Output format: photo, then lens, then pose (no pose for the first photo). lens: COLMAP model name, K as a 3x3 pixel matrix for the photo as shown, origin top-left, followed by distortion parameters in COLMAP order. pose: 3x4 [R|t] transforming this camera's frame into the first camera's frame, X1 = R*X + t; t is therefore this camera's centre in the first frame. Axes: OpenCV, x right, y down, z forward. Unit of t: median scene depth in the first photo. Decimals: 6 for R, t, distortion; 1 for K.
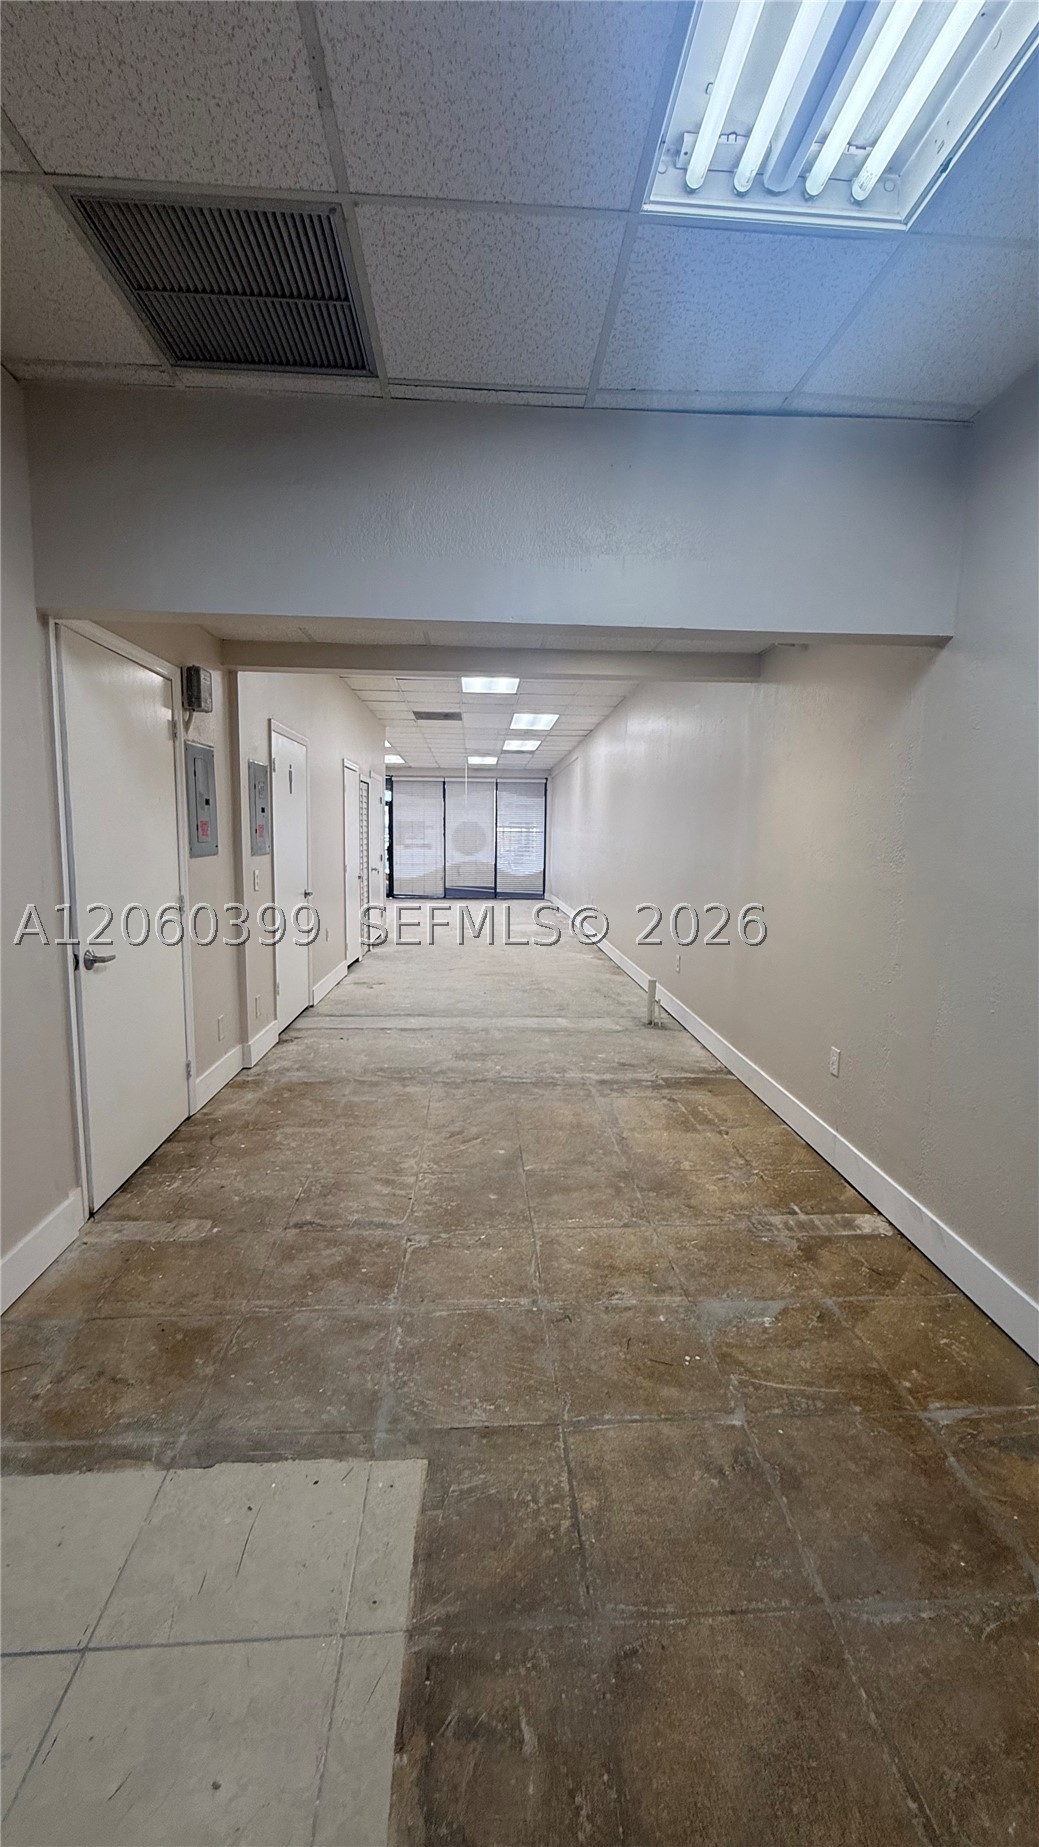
lens RADIAL K [[735.5, 0, 519.2], [0, 735.5, 916.9], [0, 0, 1]] dist [-0.002028, 0.000310]
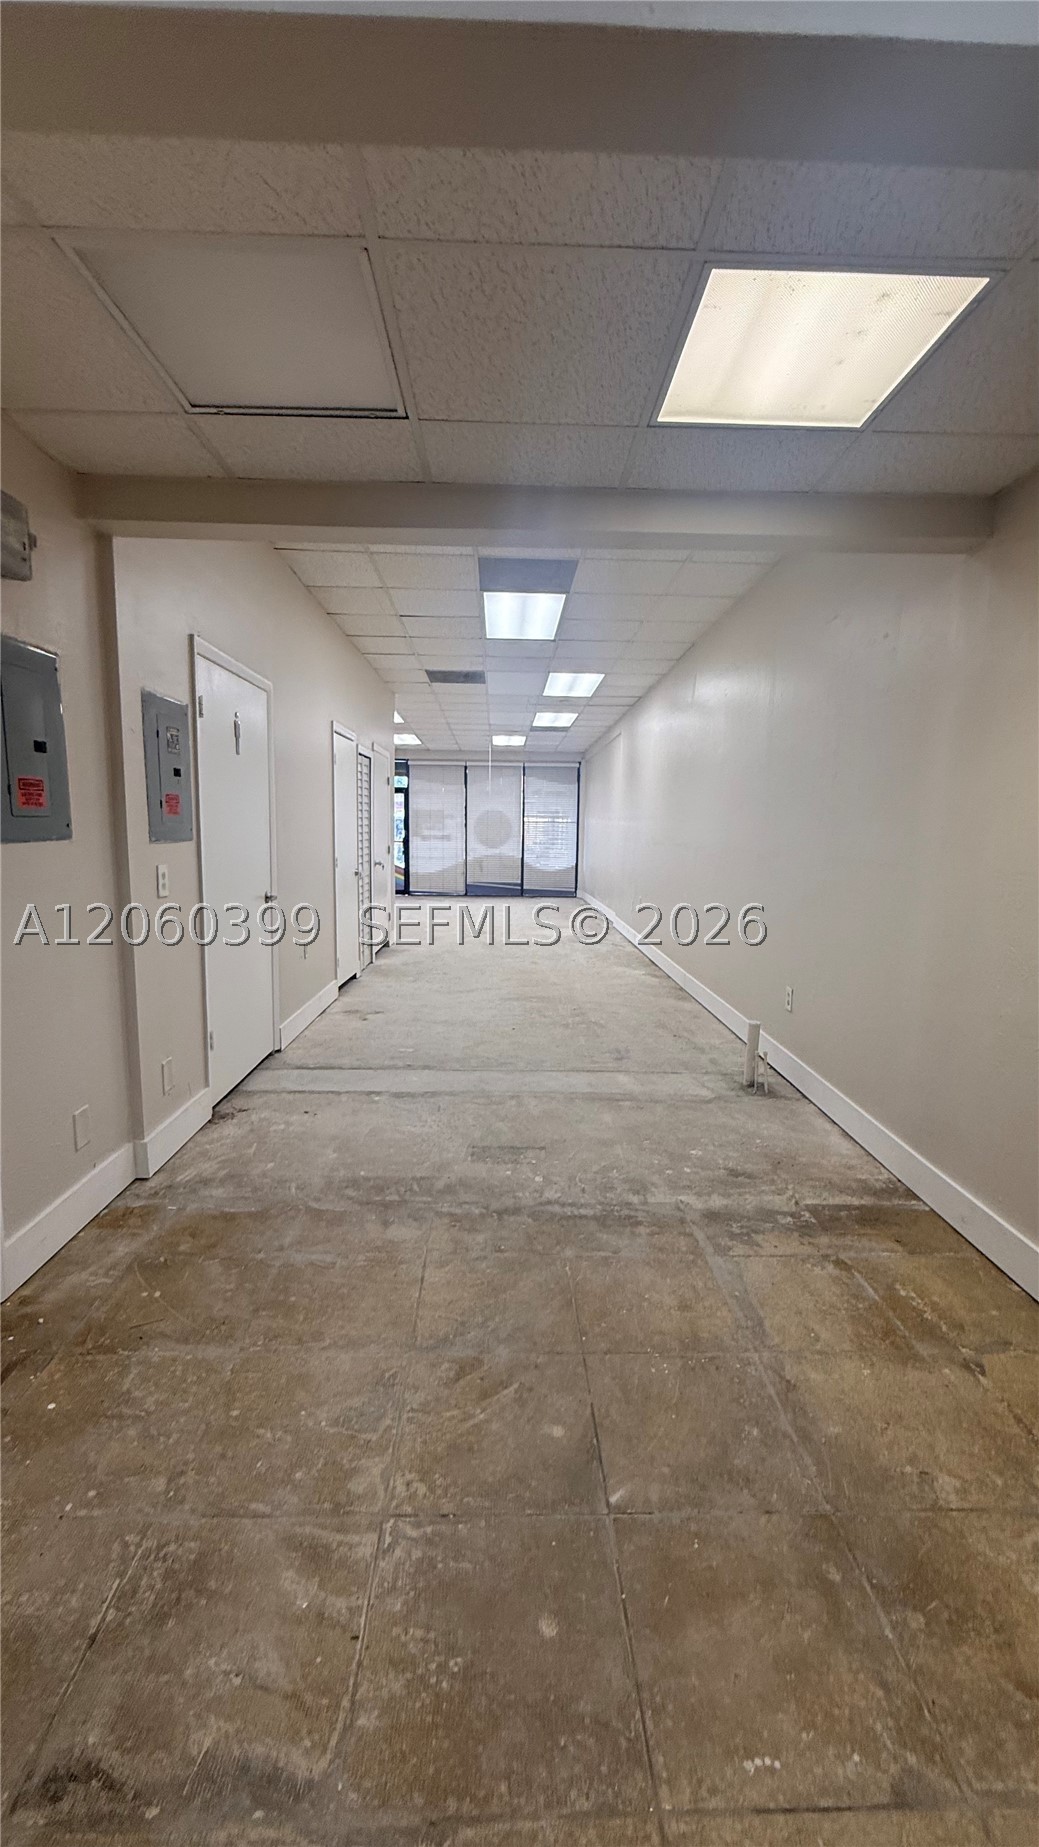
lens RADIAL K [[735.5, 0, 525.4], [0, 735.5, 916.0], [0, 0, 1]] dist [-0.002028, 0.000310]
pose [[0.999720, 0.005060, -0.023115, -0.026903], [-0.004900, 0.999964, 0.006980, -0.026192], [0.023150, -0.006865, 0.999708, 0.373703]]
